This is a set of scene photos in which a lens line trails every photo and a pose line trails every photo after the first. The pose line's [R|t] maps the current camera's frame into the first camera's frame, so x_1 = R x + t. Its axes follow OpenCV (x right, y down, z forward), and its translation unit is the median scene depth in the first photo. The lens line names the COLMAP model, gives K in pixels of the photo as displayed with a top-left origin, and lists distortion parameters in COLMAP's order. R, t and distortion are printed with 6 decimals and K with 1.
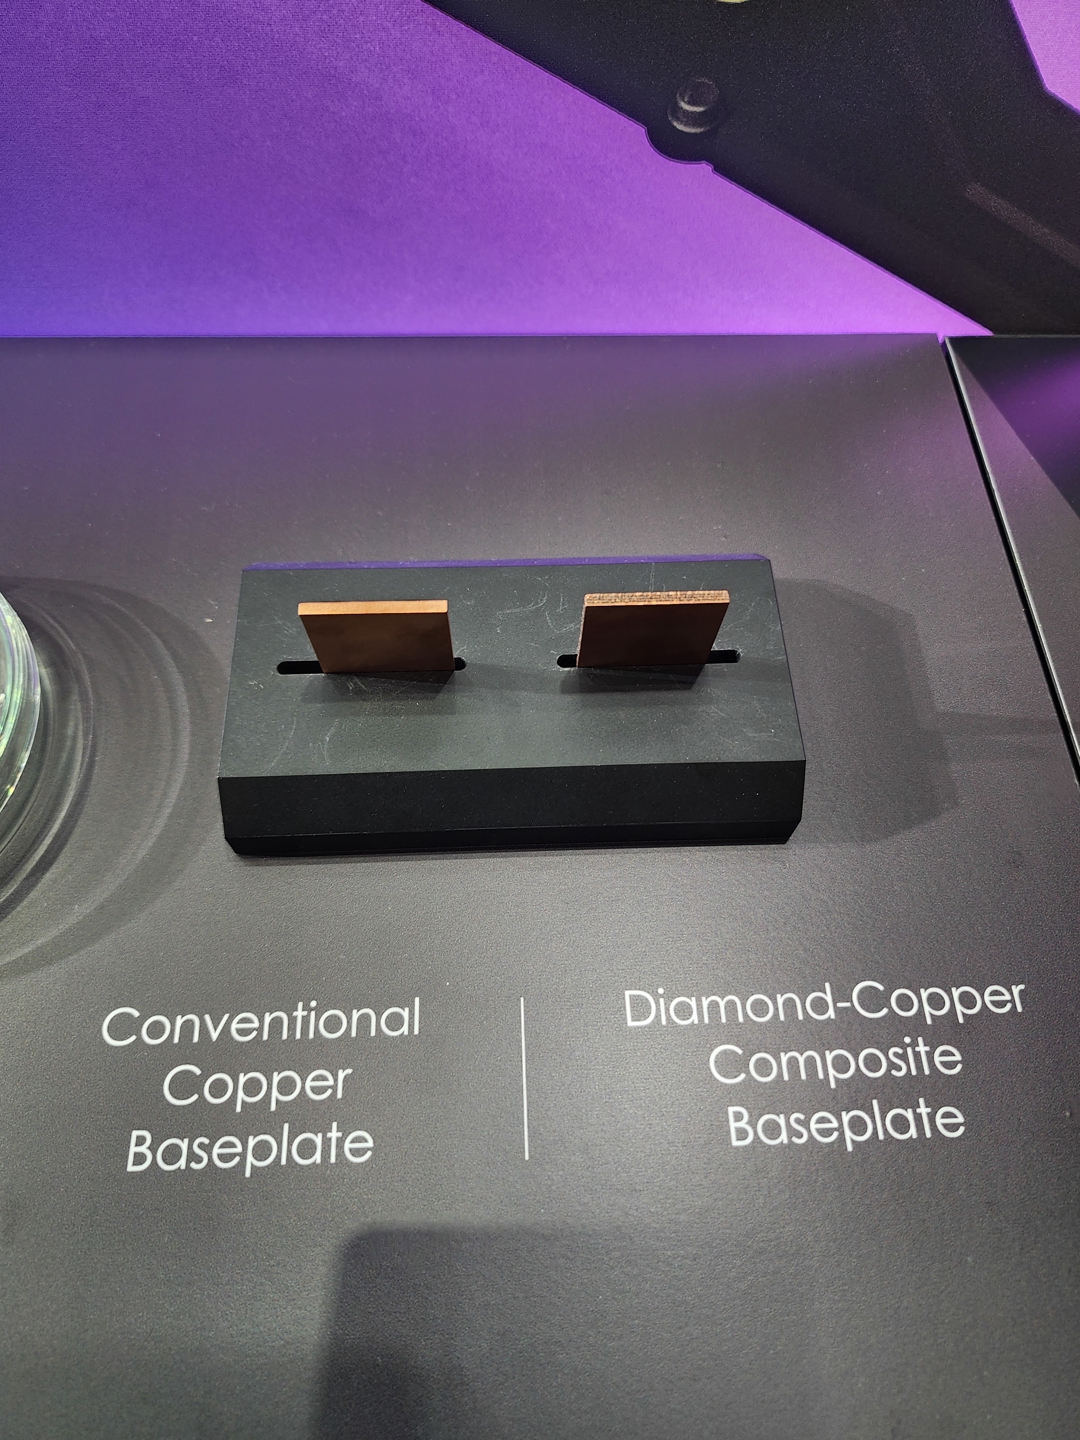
lens RADIAL K [[1005.3, 0, 540.0], [0, 1005.3, 720.0], [0, 0, 1]] dist [0.004914, -0.026561]
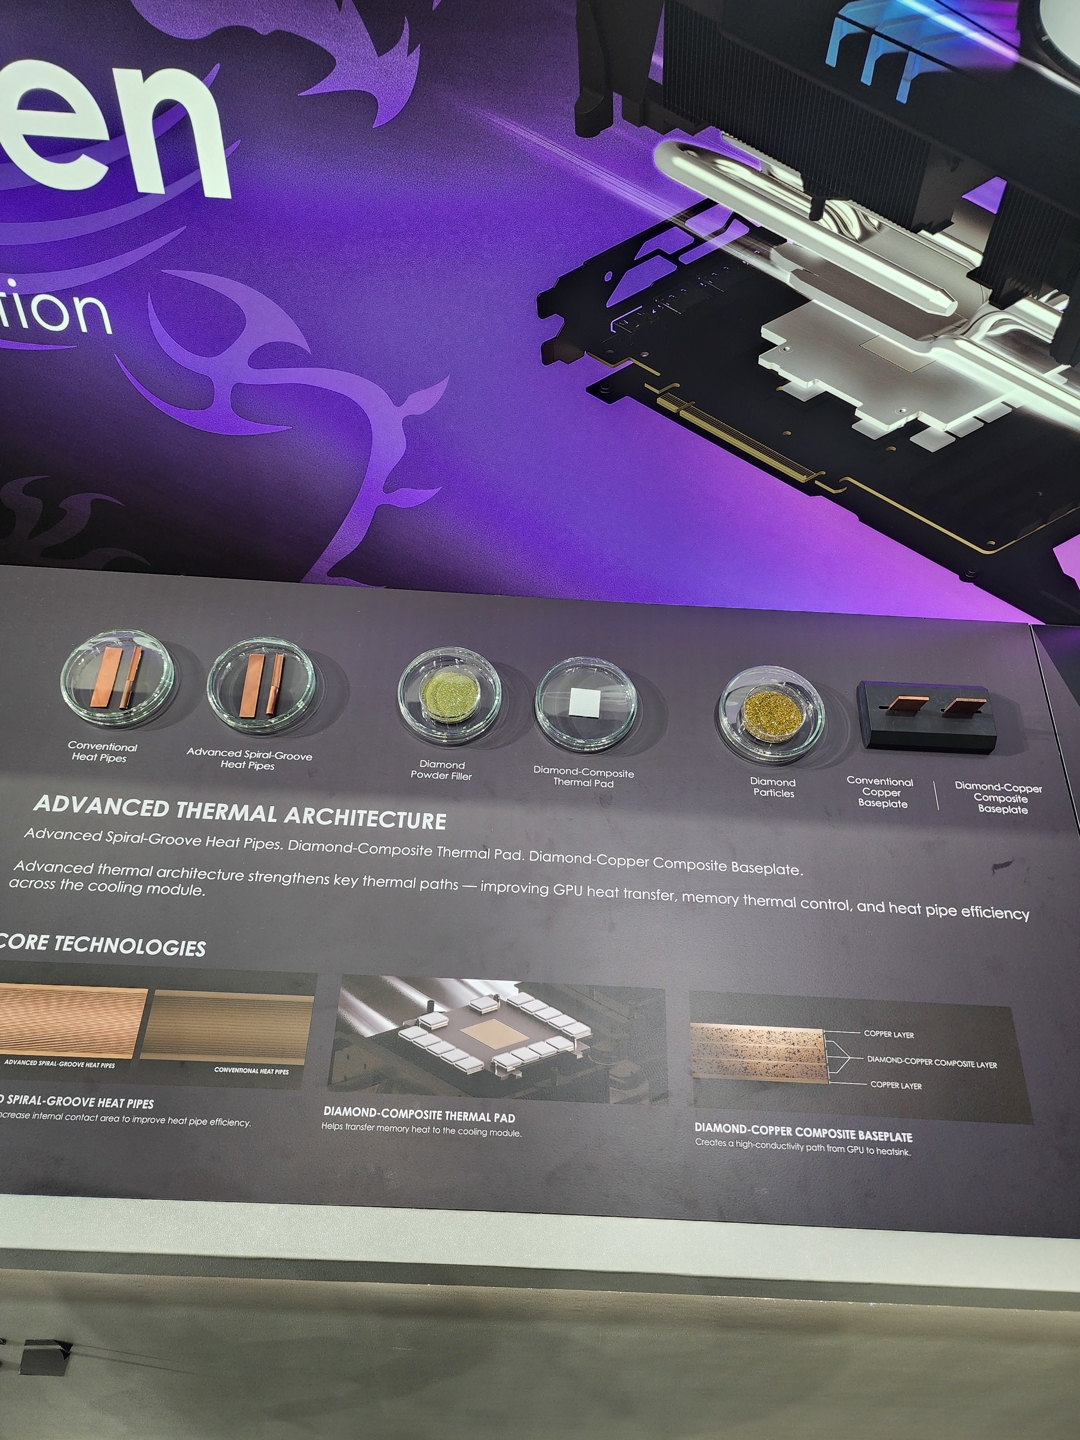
lens RADIAL K [[965.7, 0, 539.6], [0, 965.7, 736.3], [0, 0, 1]] dist [0.023125, -0.001849]
pose [[0.996891, 0.072727, -0.030316, -1.764235], [-0.072786, 0.997347, -0.000867, 0.205953], [0.030172, 0.003071, 0.999540, -3.663282]]
